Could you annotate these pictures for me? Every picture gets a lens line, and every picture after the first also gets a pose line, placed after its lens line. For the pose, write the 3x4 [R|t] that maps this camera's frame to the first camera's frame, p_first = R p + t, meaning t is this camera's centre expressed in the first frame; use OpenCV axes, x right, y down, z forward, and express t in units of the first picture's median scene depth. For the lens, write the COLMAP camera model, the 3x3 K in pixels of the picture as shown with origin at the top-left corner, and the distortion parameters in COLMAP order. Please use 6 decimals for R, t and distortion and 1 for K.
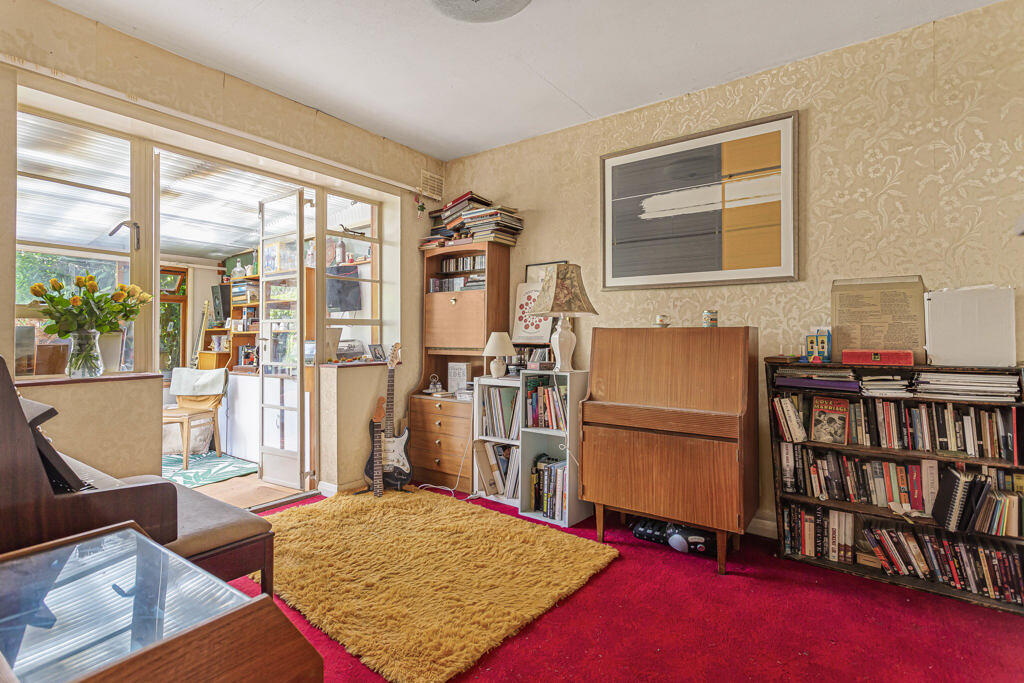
lens RADIAL K [[501.0, 0, 513.4], [0, 501.0, 339.5], [0, 0, 1]] dist [0.002607, 0.001569]
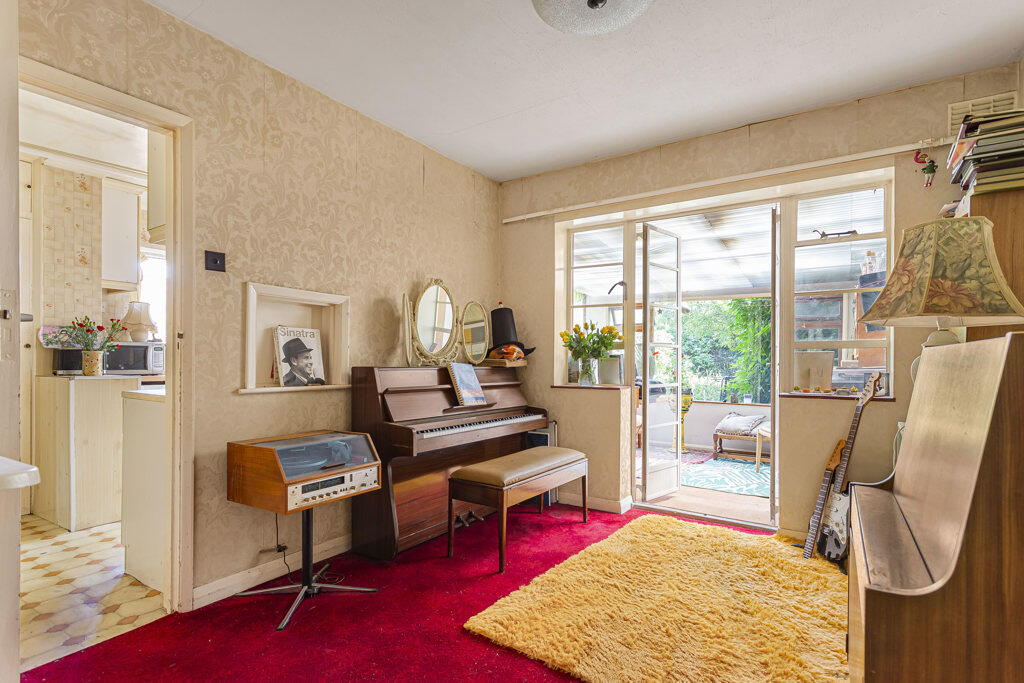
lens RADIAL K [[501.0, 0, 506.8], [0, 501.0, 363.3], [0, 0, 1]] dist [0.002607, 0.001569]
pose [[0.041192, 0.010841, -0.999092, 0.599402], [-0.011294, 0.999882, 0.010384, -0.007369], [0.999087, 0.010856, 0.041310, 0.539177]]
